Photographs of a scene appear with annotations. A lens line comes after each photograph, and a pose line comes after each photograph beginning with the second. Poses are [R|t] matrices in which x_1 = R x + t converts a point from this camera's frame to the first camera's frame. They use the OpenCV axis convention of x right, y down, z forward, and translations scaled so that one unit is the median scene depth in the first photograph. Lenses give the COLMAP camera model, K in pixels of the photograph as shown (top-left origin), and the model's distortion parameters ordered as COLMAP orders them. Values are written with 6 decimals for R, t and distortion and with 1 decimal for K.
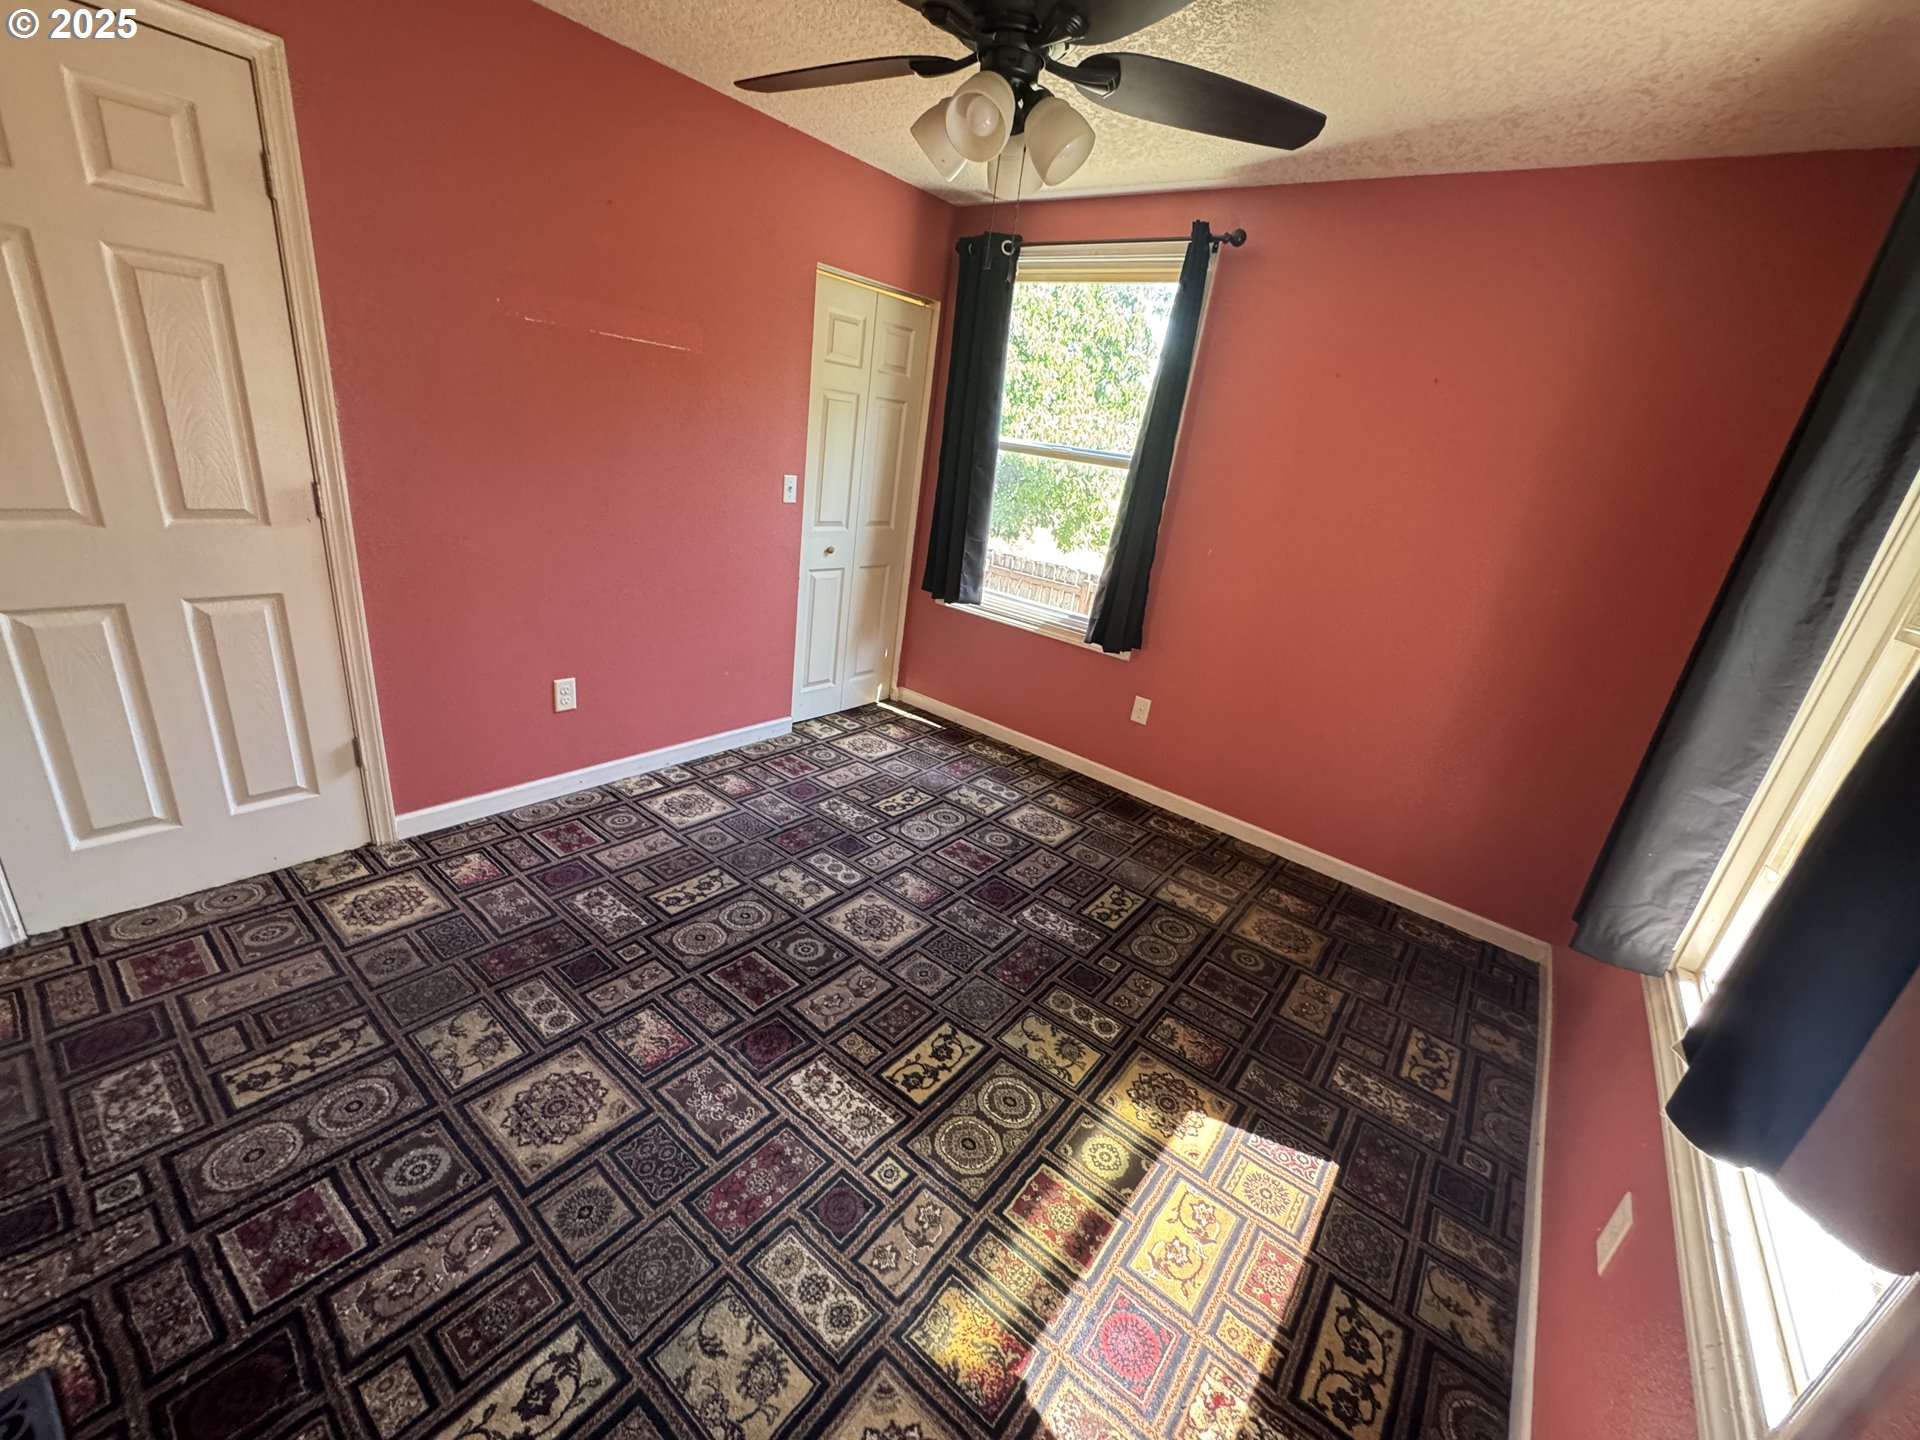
lens RADIAL K [[770.1, 0, 955.9], [0, 770.1, 716.6], [0, 0, 1]] dist [-0.004498, 0.000439]
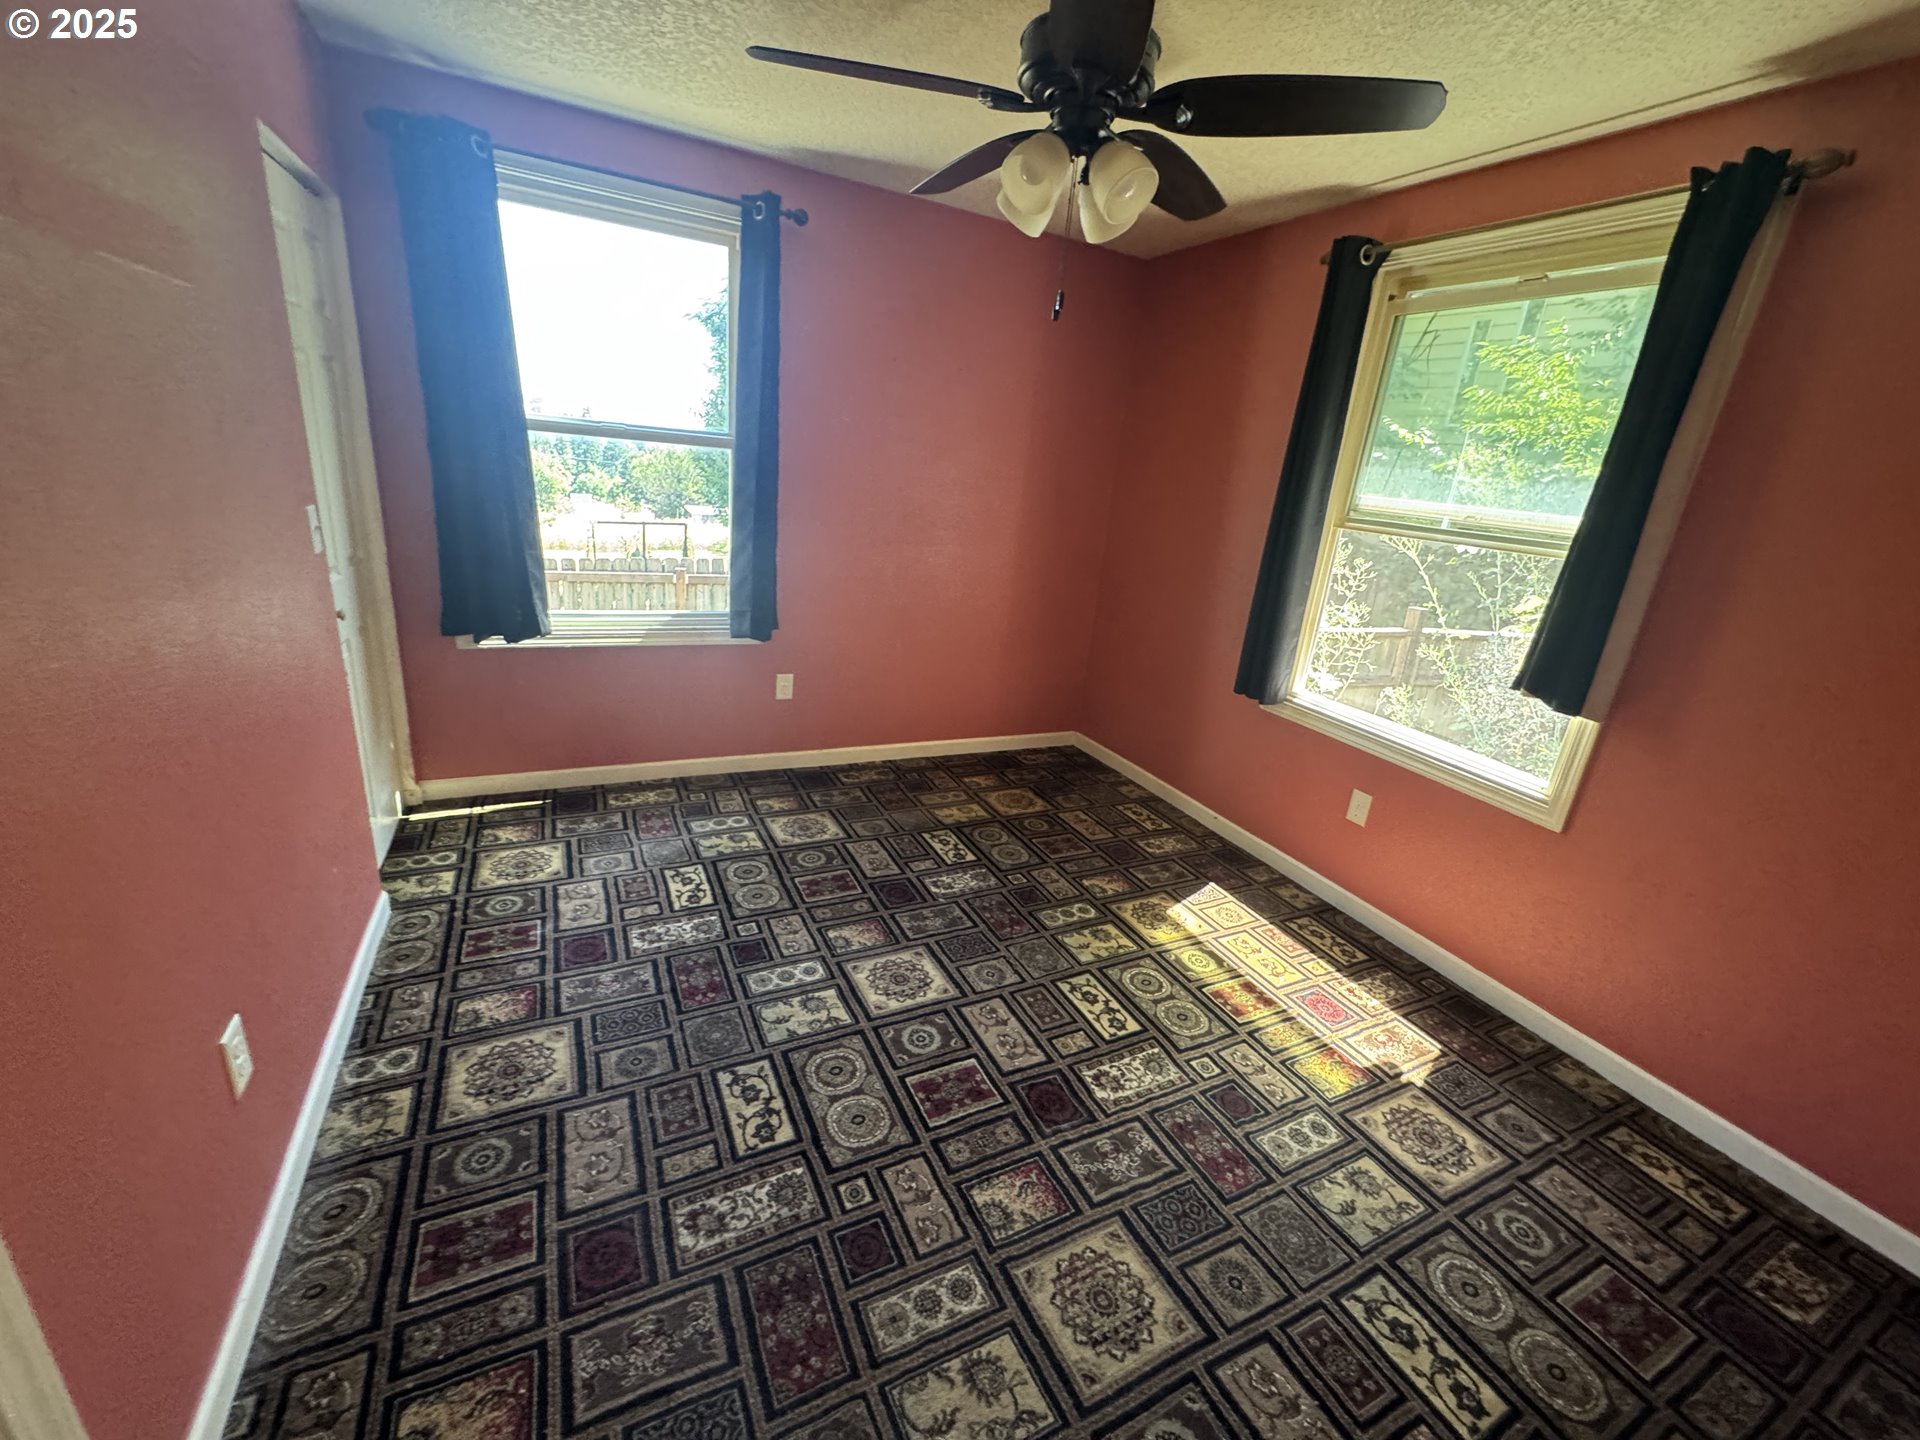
lens RADIAL K [[770.1, 0, 954.5], [0, 770.1, 719.9], [0, 0, 1]] dist [-0.004498, 0.000439]
pose [[0.434693, -0.371298, 0.820475, -0.793580], [0.273702, 0.922427, 0.272427, -0.285315], [-0.857980, 0.106143, 0.502598, 0.475285]]
